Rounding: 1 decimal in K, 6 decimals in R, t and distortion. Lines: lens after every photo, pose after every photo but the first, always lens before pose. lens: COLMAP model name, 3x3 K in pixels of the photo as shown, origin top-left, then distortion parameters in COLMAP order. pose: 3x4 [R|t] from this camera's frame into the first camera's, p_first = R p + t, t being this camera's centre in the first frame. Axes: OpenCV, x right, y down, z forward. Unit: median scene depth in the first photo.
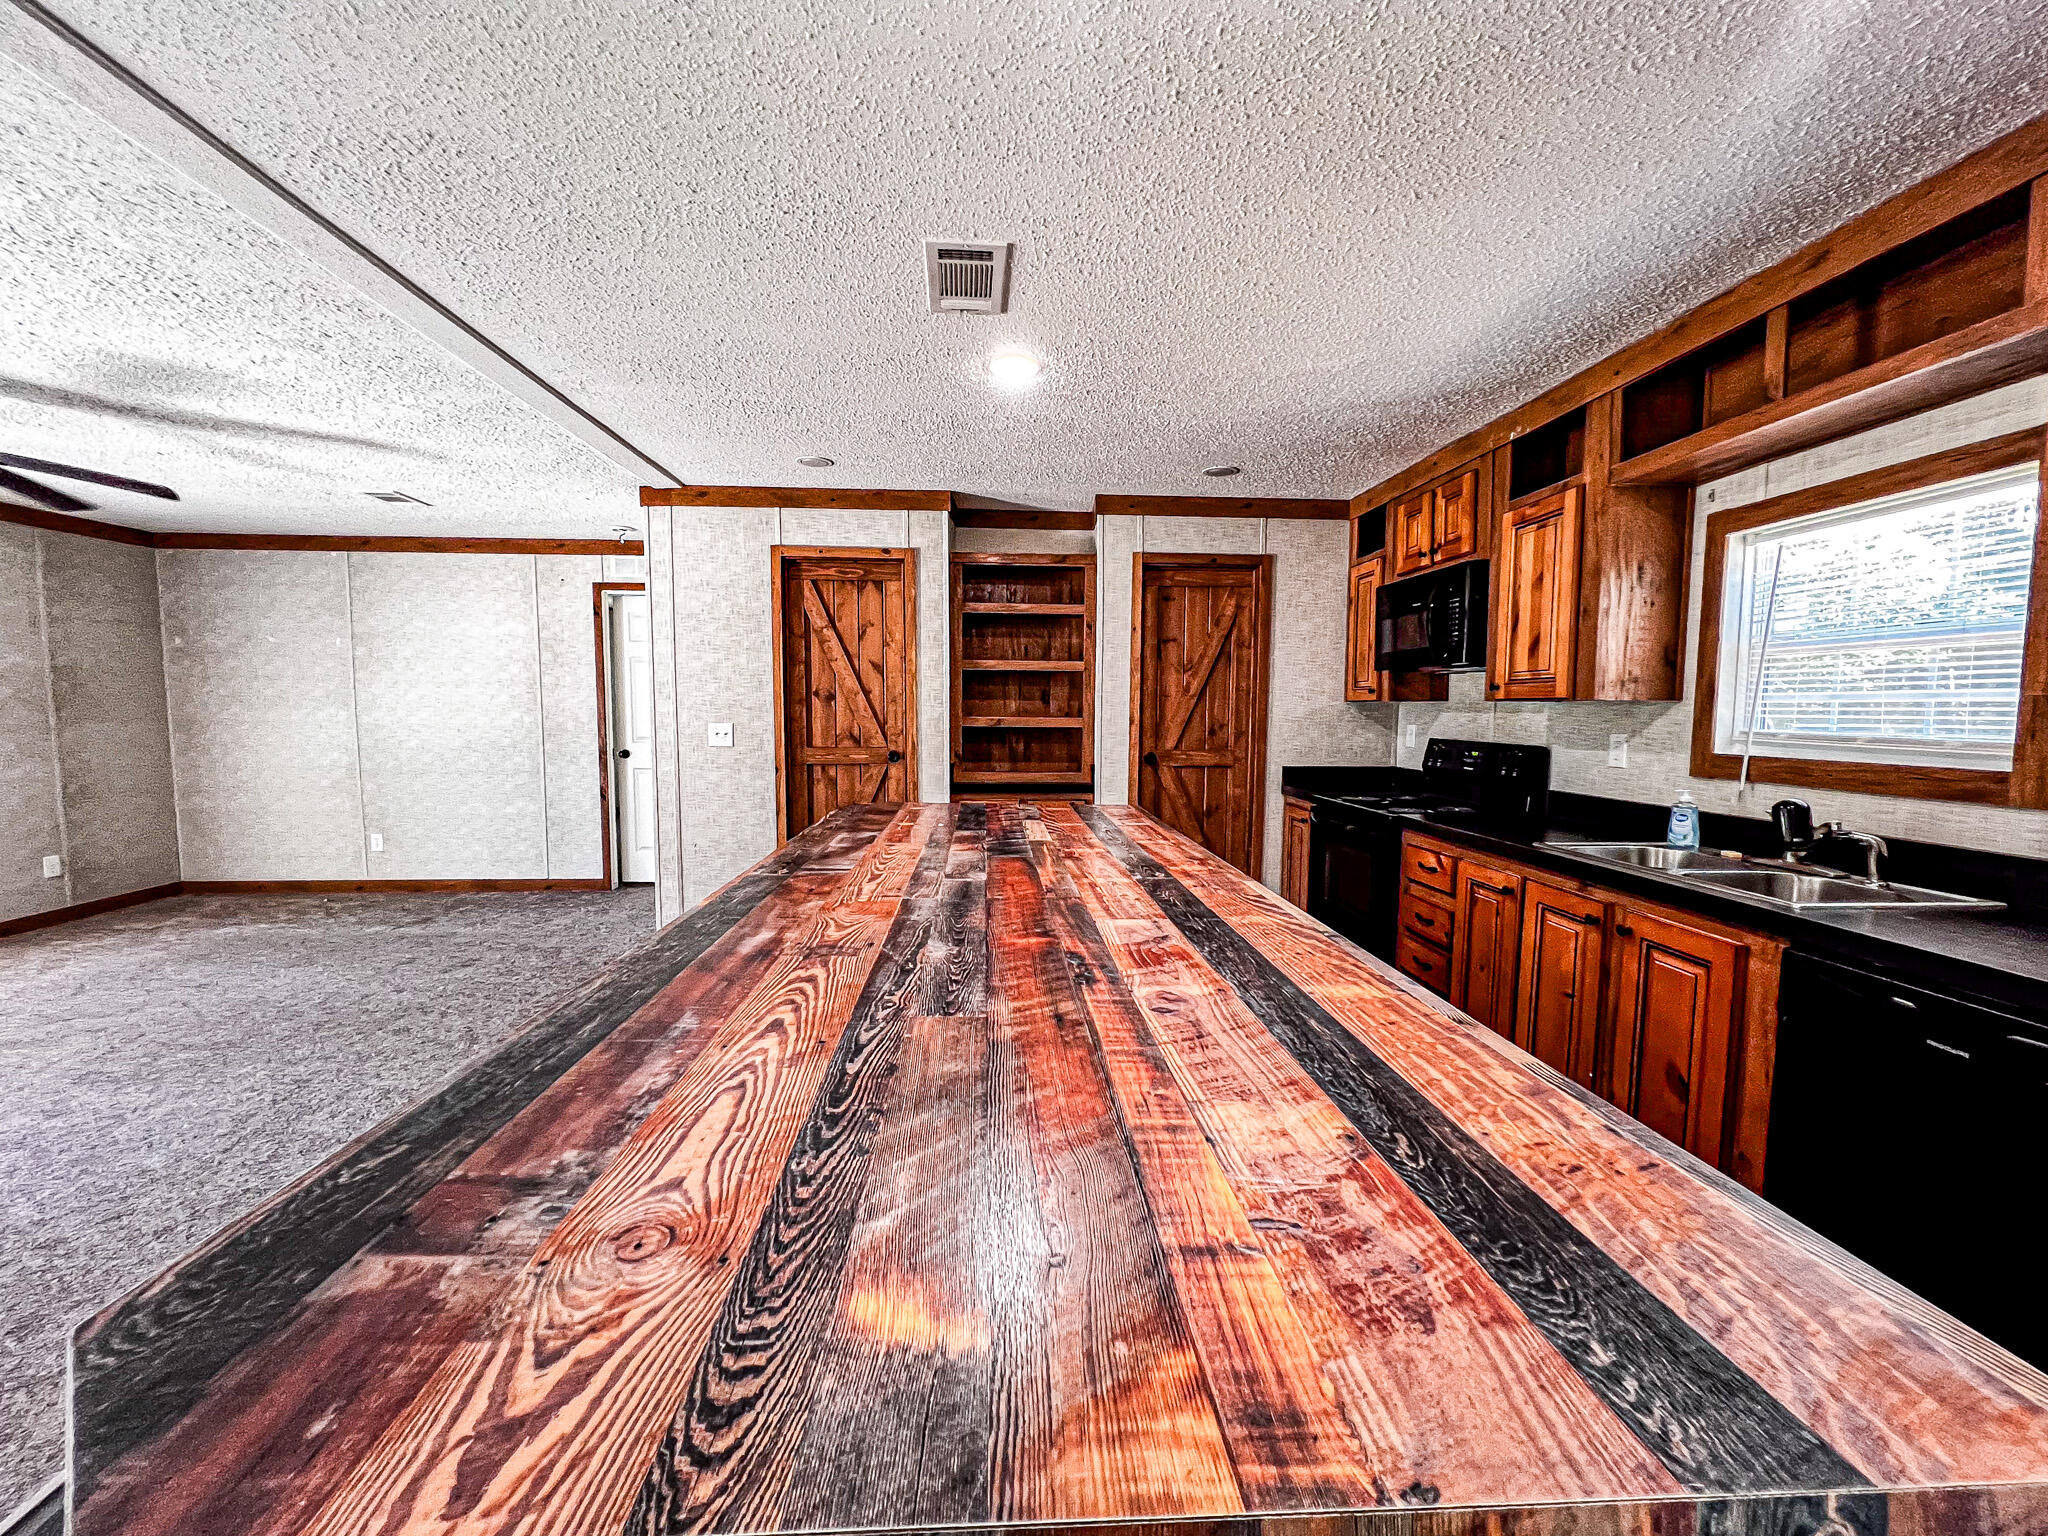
lens RADIAL K [[829.7, 0, 1030.9], [0, 829.7, 773.0], [0, 0, 1]] dist [-0.001580, 0.001212]
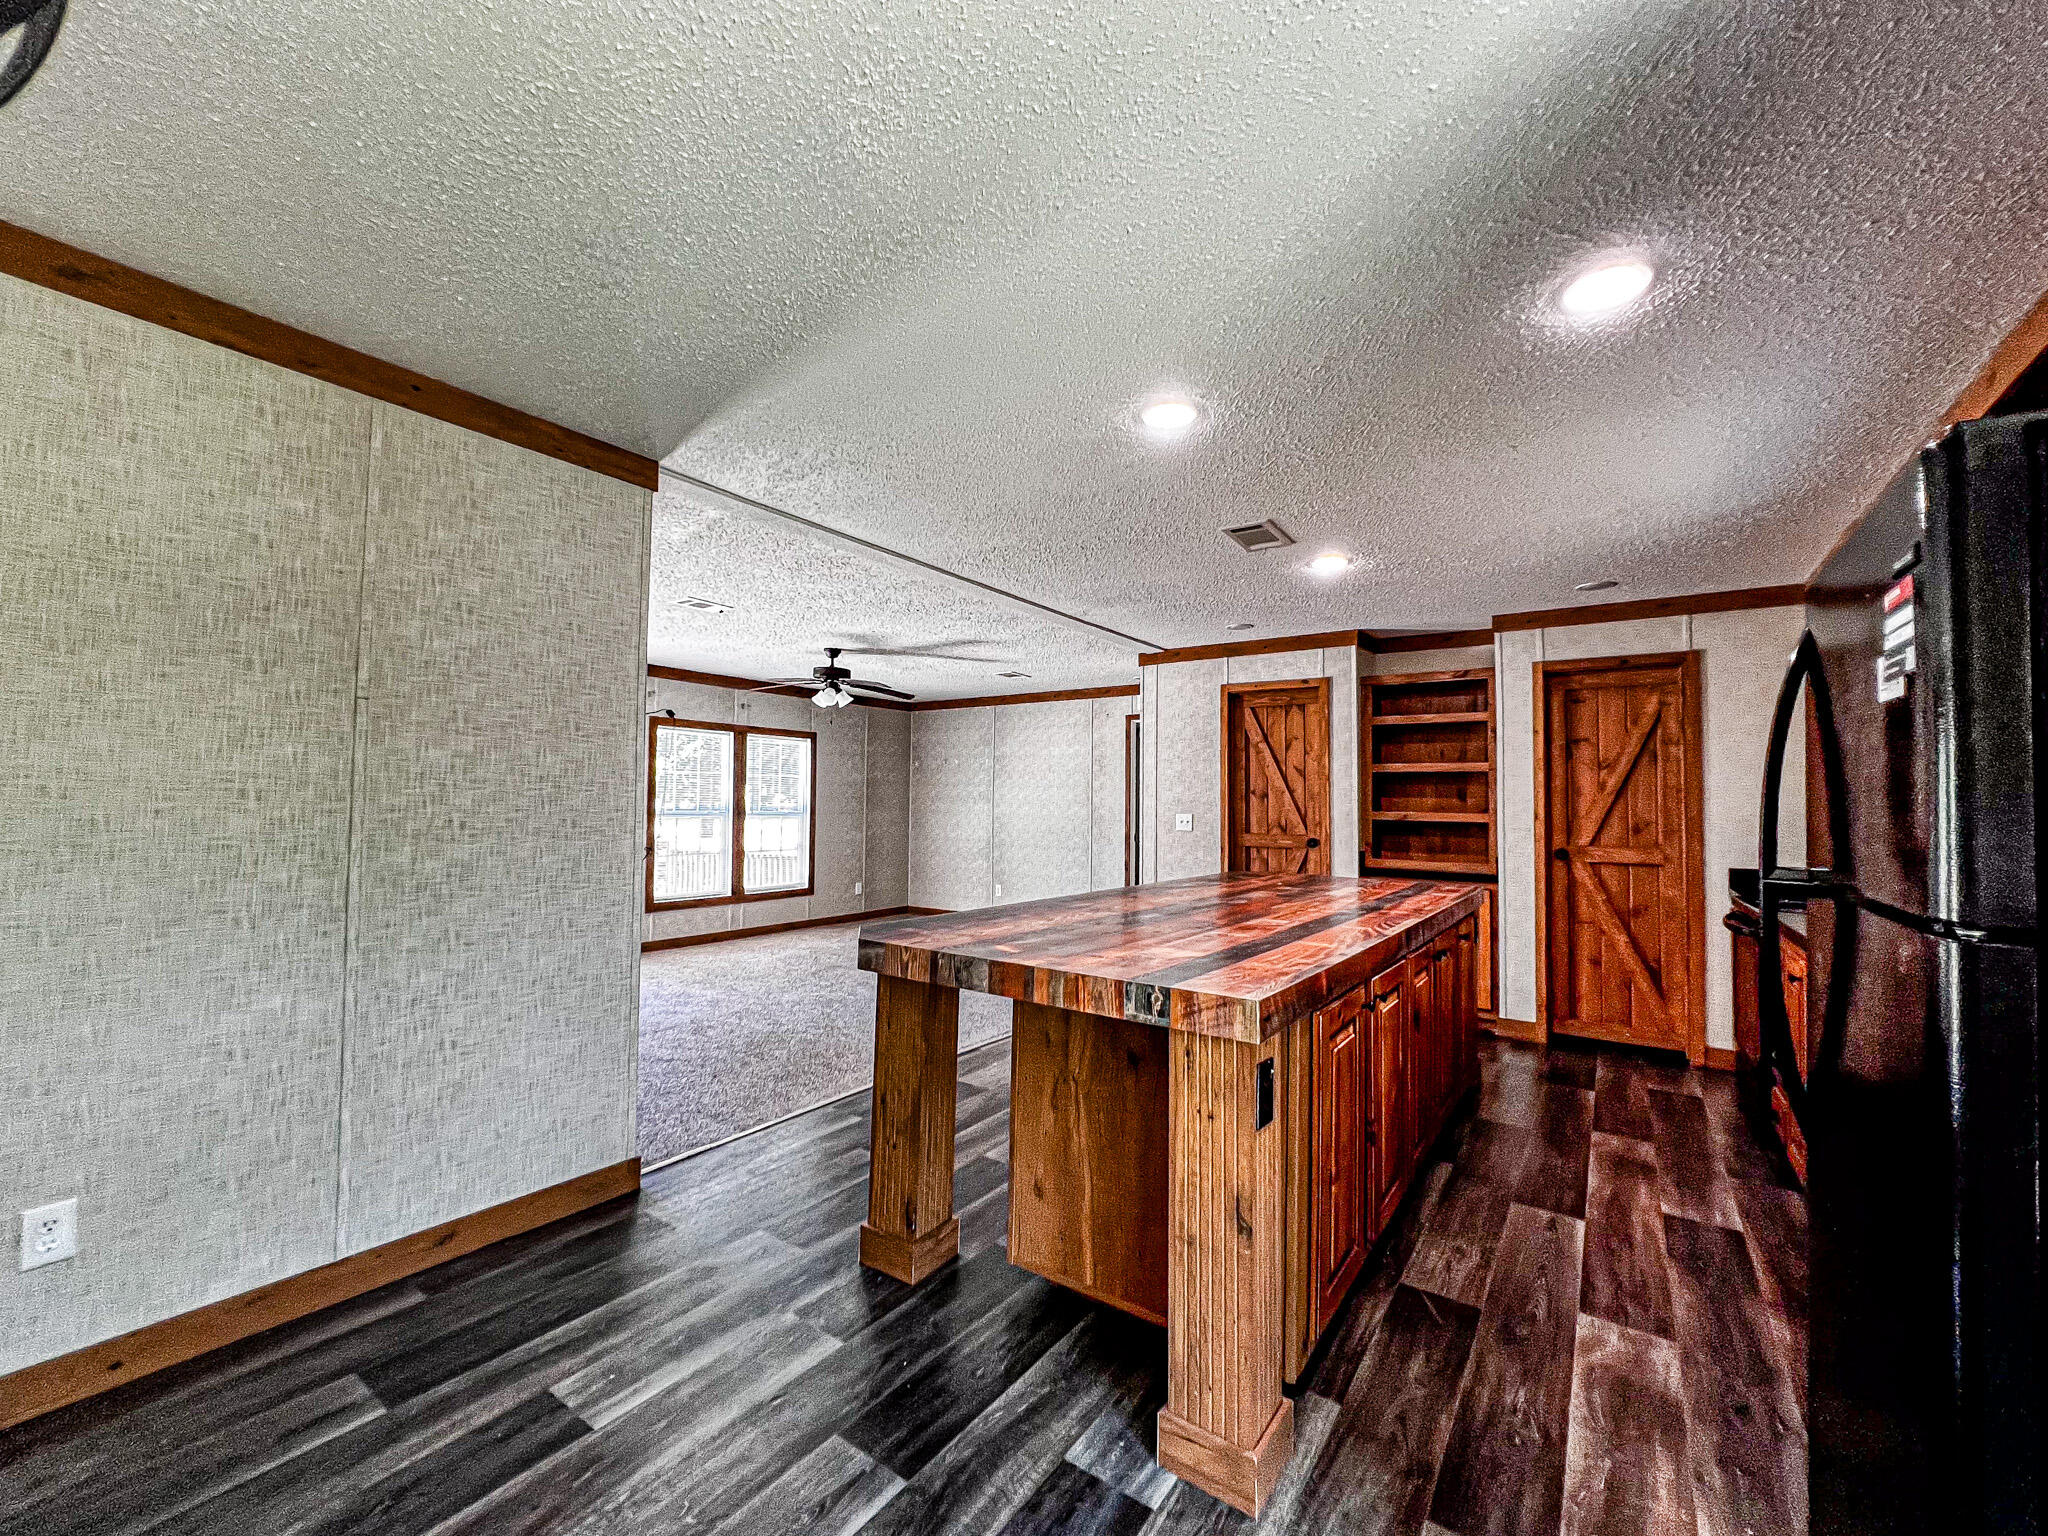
lens RADIAL K [[829.7, 0, 1030.6], [0, 829.7, 770.1], [0, 0, 1]] dist [-0.001580, 0.001212]
pose [[0.784466, -0.020244, -0.619841, 0.295054], [-0.058817, 0.992533, -0.106855, 0.031496], [0.617376, 0.120282, 0.777418, -0.250823]]
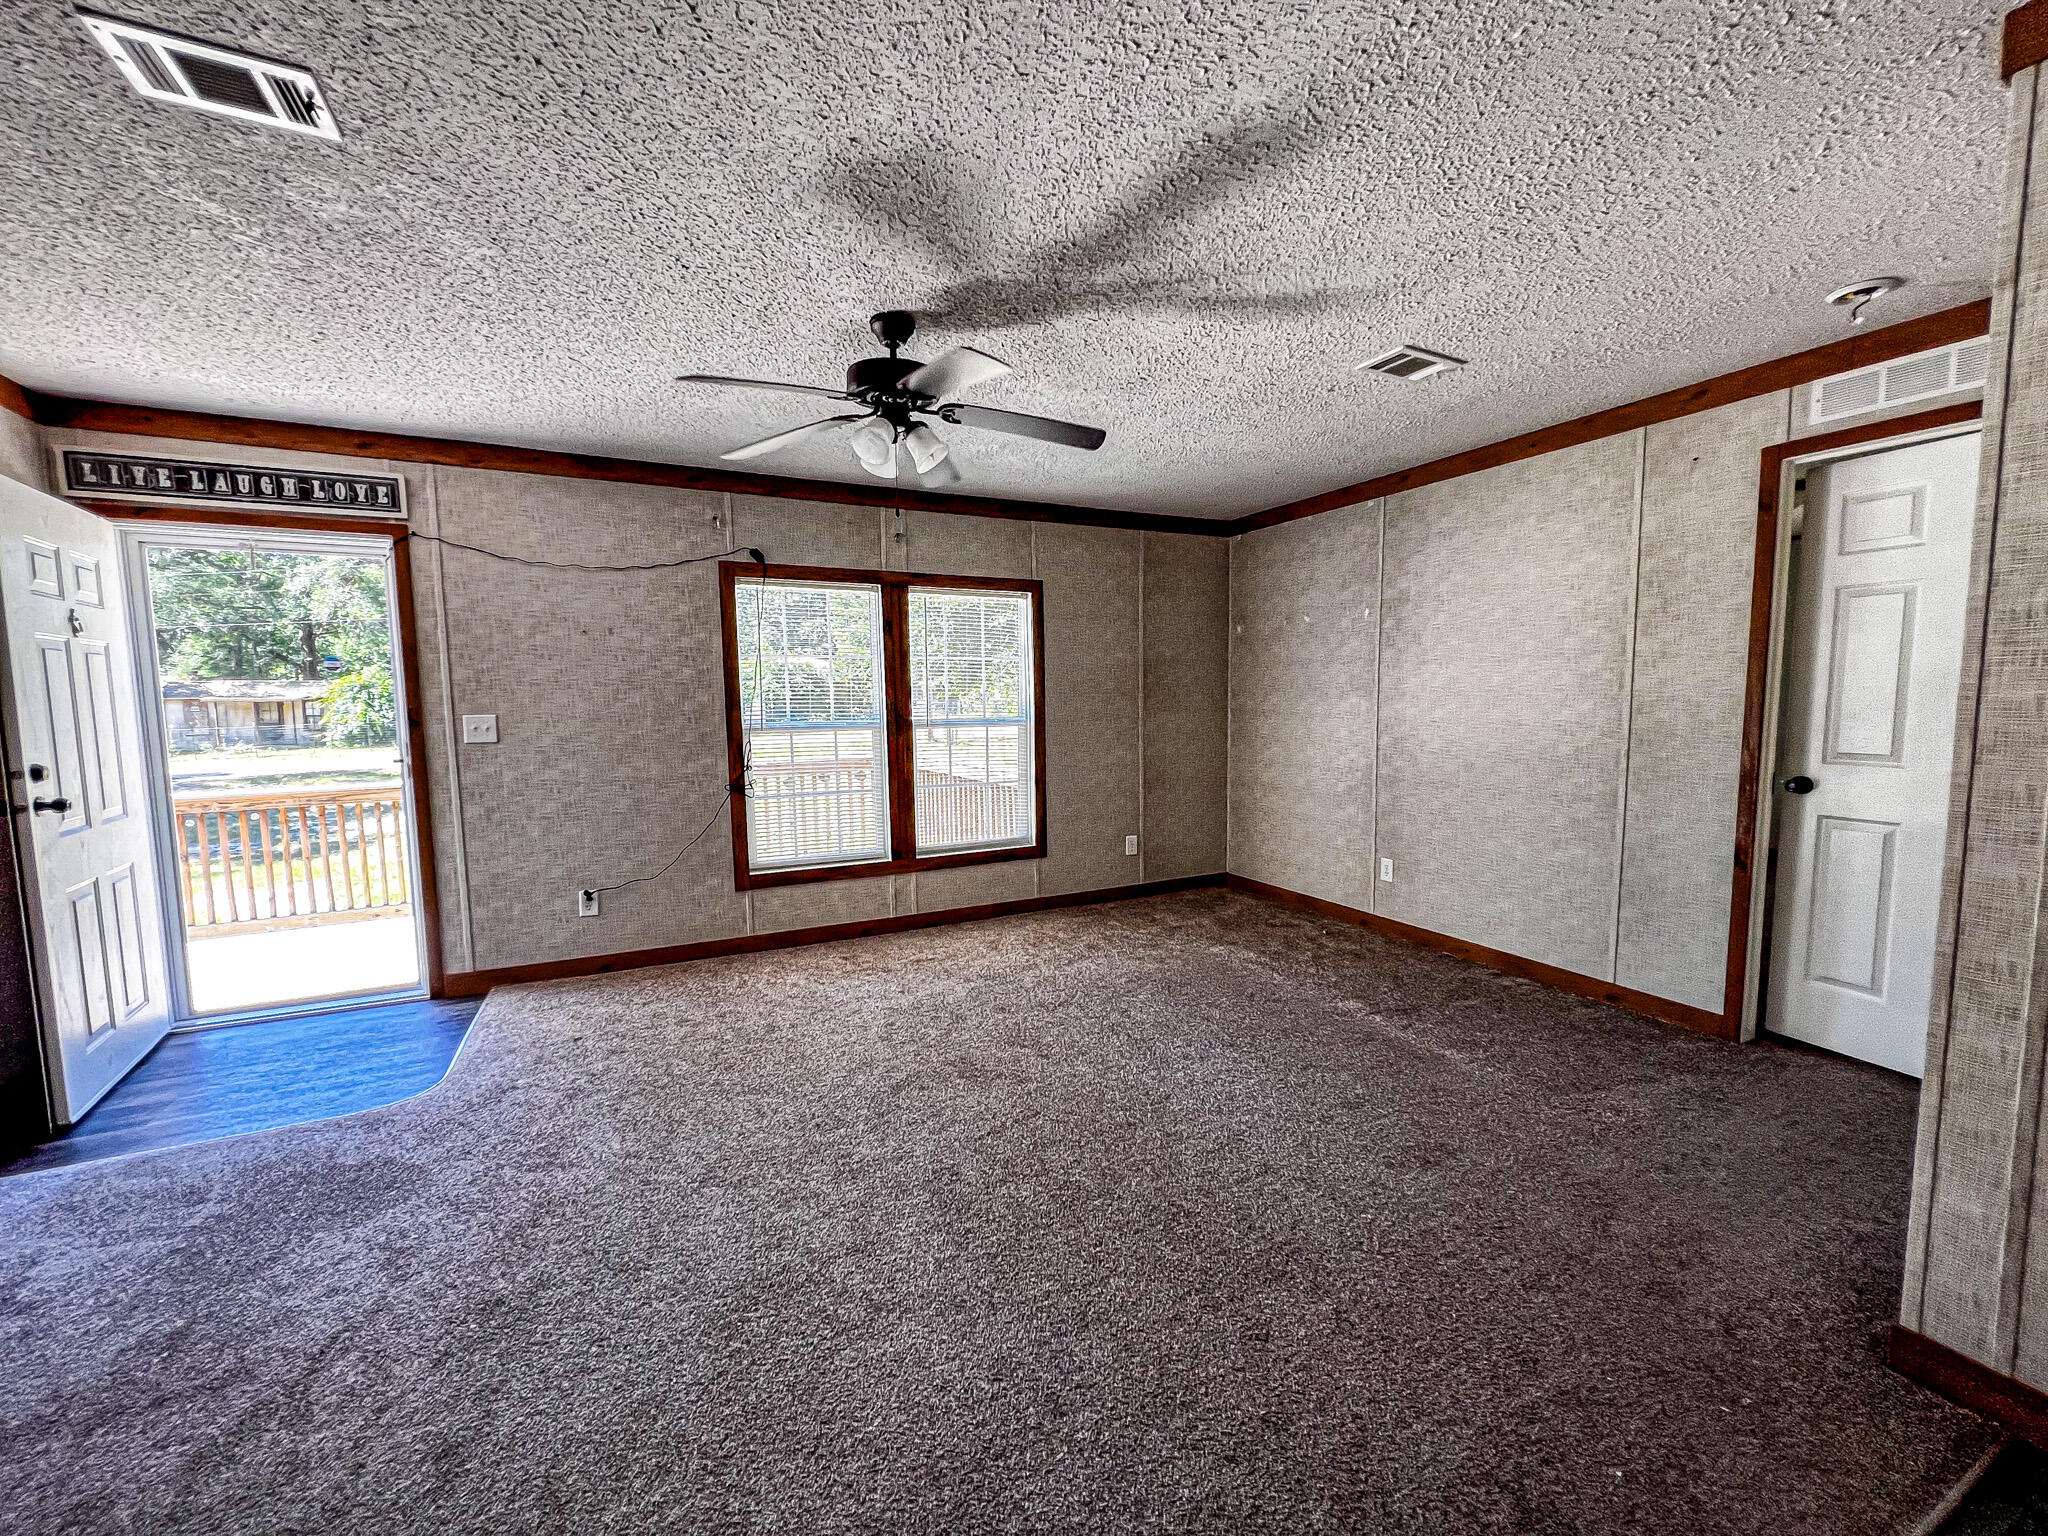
lens RADIAL K [[829.7, 0, 1017.0], [0, 829.7, 769.1], [0, 0, 1]] dist [-0.001580, 0.001212]
pose [[0.384621, 0.072264, -0.920241, -0.295283], [-0.063286, 0.996650, 0.051813, -0.039177], [0.920902, 0.038311, 0.387906, 0.519465]]
